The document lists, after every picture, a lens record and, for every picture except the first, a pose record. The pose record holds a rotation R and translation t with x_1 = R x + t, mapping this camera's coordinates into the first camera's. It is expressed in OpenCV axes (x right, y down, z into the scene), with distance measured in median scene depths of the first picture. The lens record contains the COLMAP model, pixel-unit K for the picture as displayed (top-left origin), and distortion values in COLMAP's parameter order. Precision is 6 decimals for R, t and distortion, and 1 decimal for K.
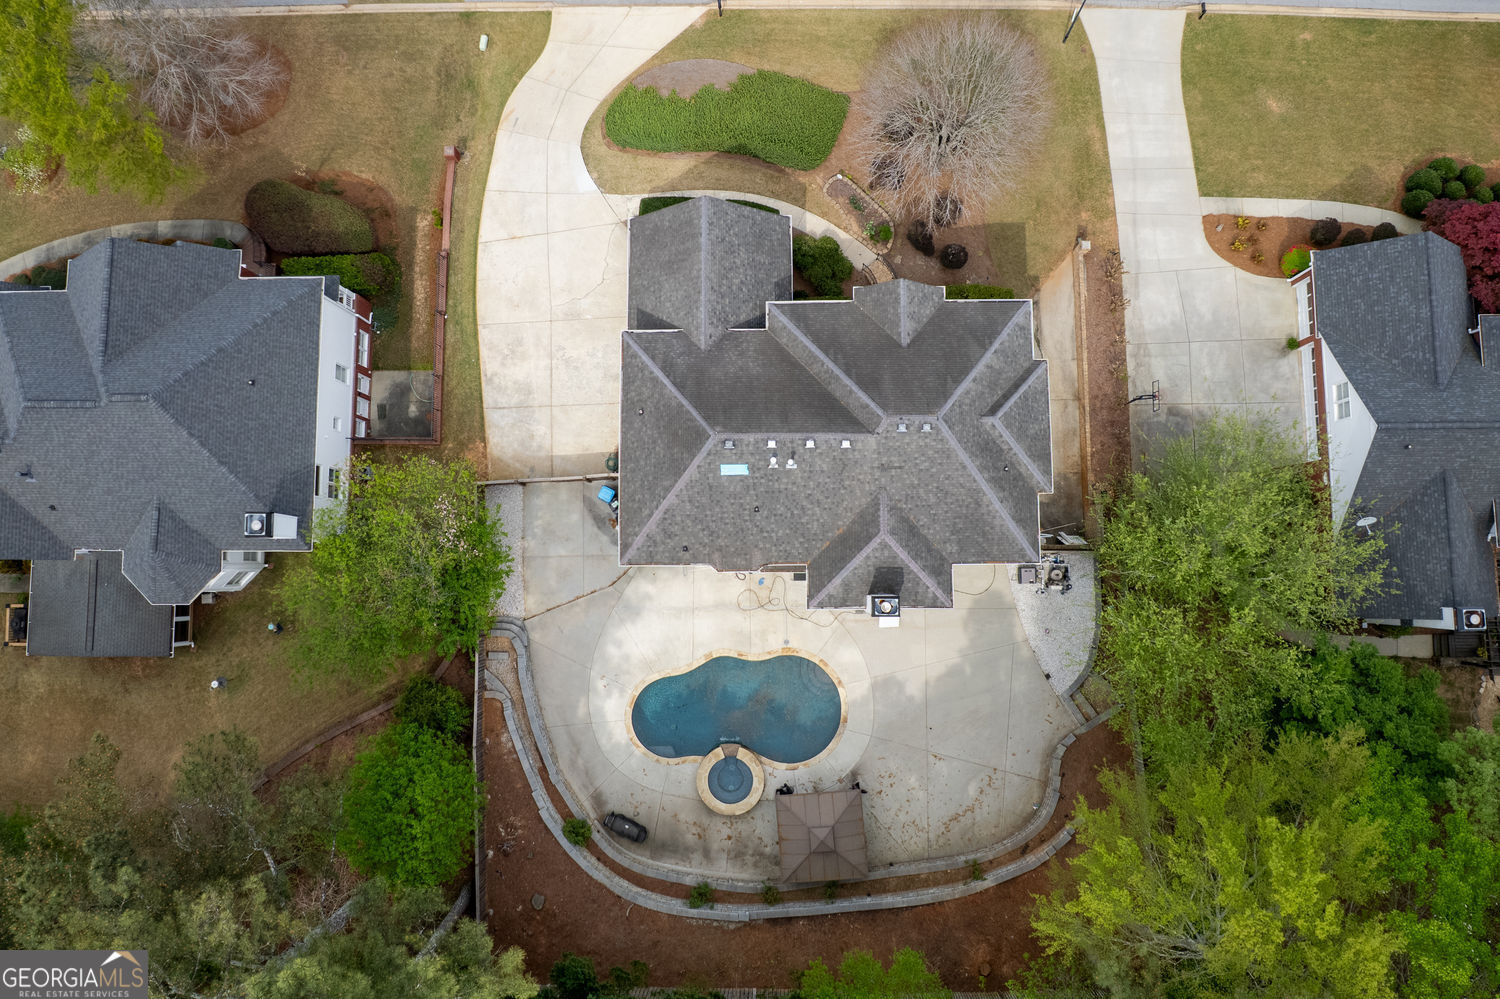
lens RADIAL K [[1190.4, 0, 761.4], [0, 1190.4, 499.6], [0, 0, 1]] dist [-0.041491, -0.000238]
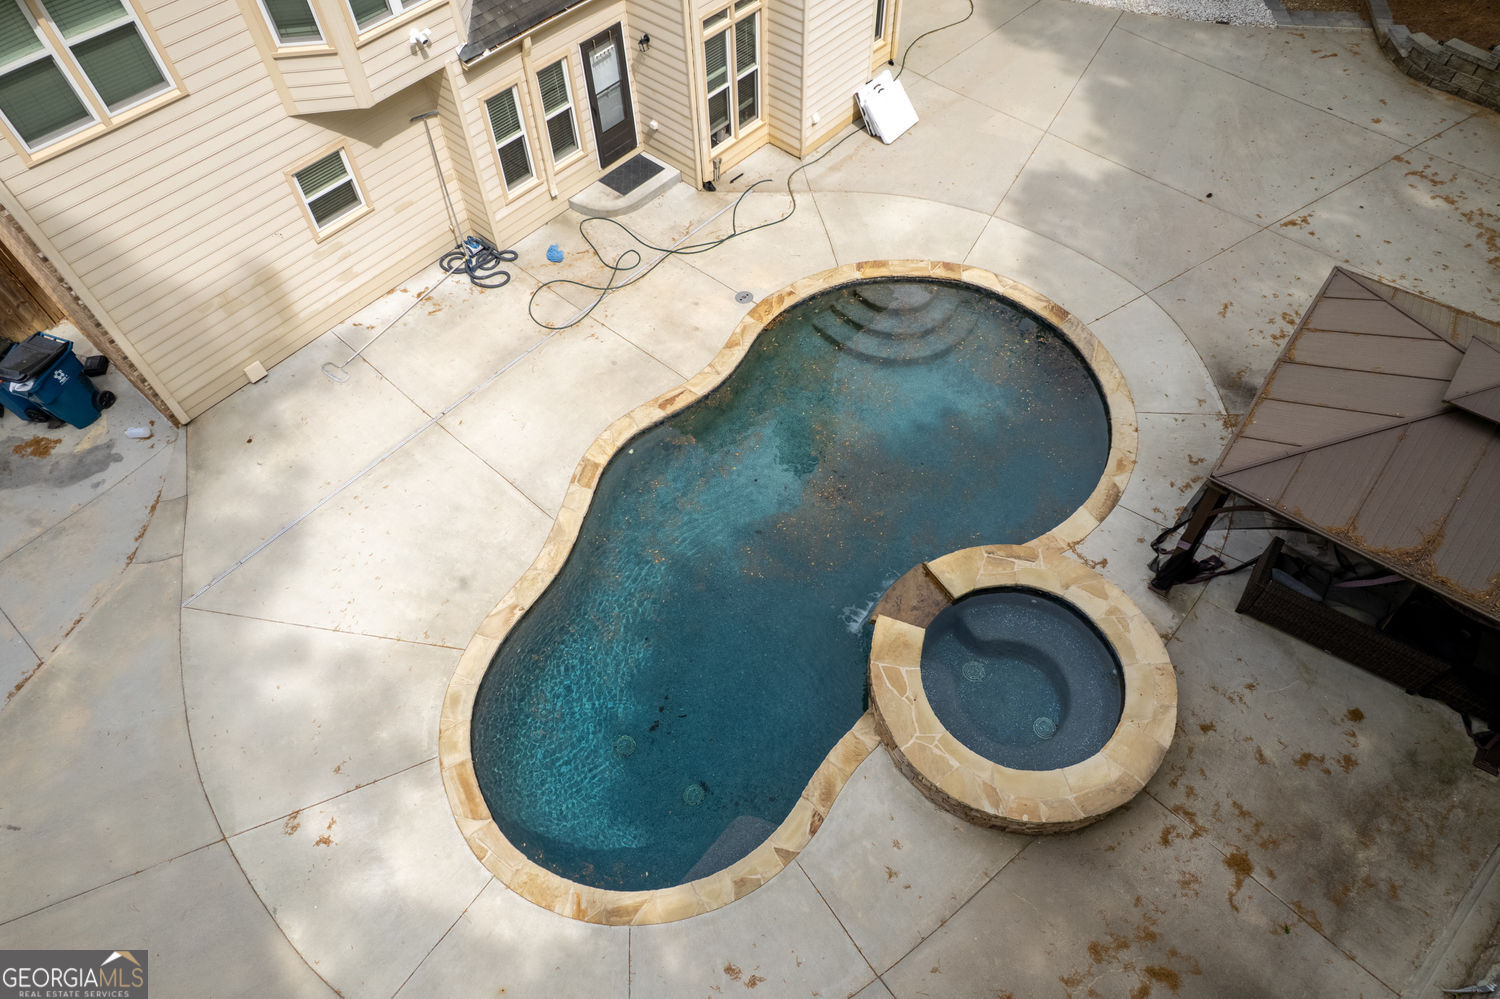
lens RADIAL K [[955.6, 0, 786.2], [0, 955.6, 497.1], [0, 0, 1]] dist [-0.030150, -0.000689]
pose [[0.658593, -0.609844, 0.440847, -0.113686], [0.751459, 0.563799, -0.342695, 0.244005], [-0.039559, 0.556975, 0.829587, 0.828220]]
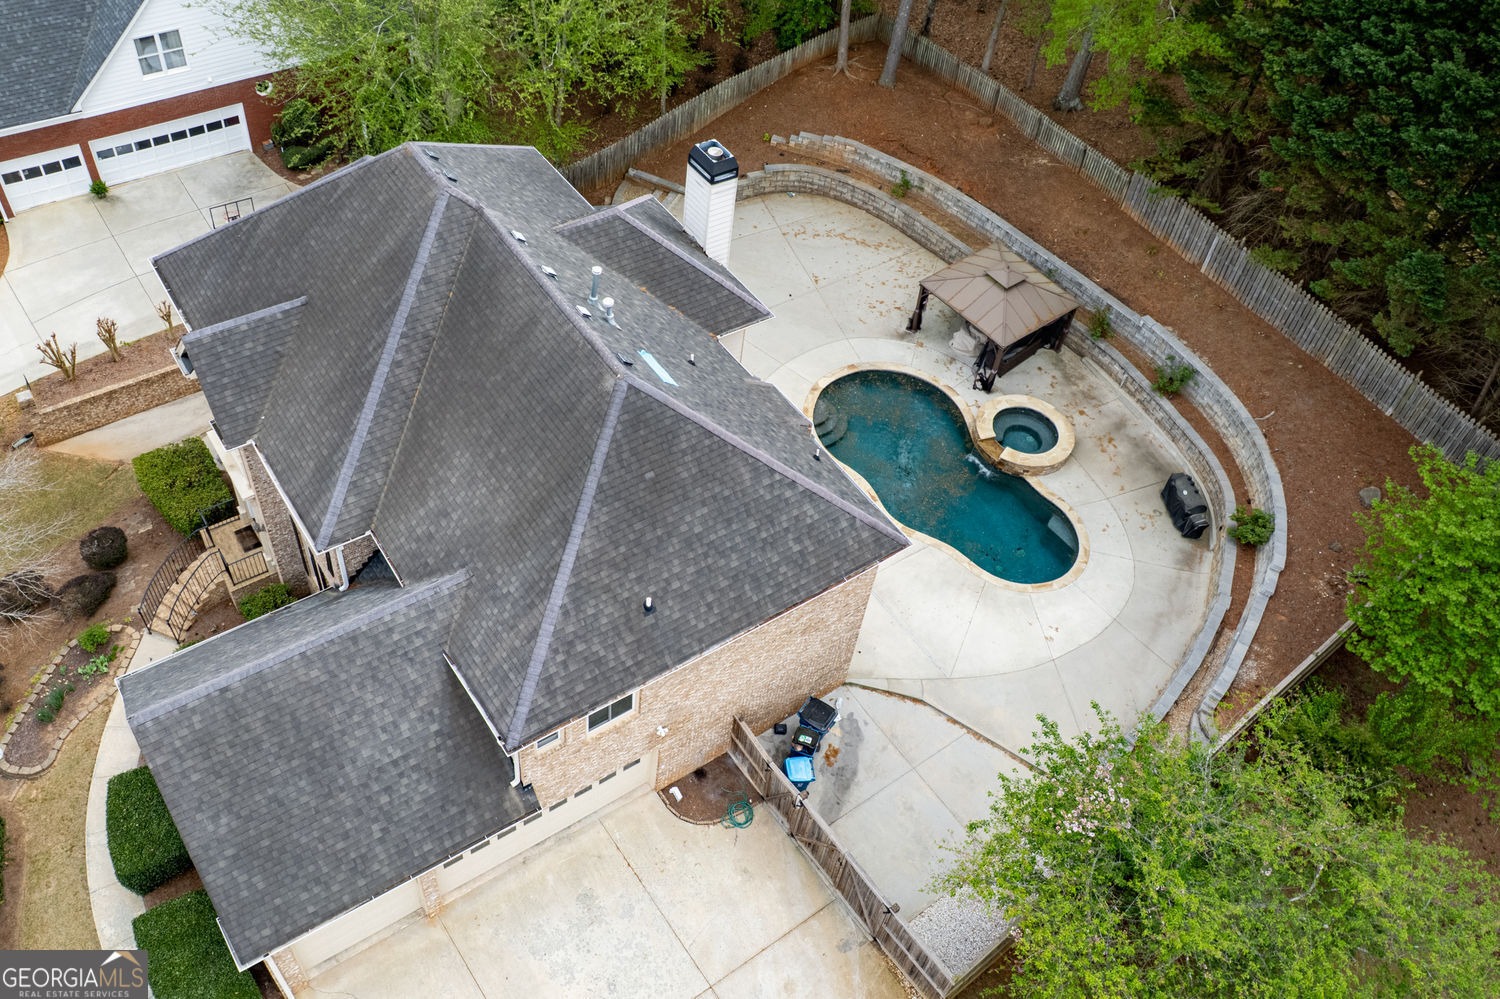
lens RADIAL K [[1190.4, 0, 761.4], [0, 1190.4, 499.6], [0, 0, 1]] dist [-0.041491, -0.000238]
pose [[-0.573866, -0.653474, 0.493609, -0.298151], [0.805675, -0.342407, 0.483368, -0.225239], [-0.146853, 0.675077, 0.722984, 0.554110]]
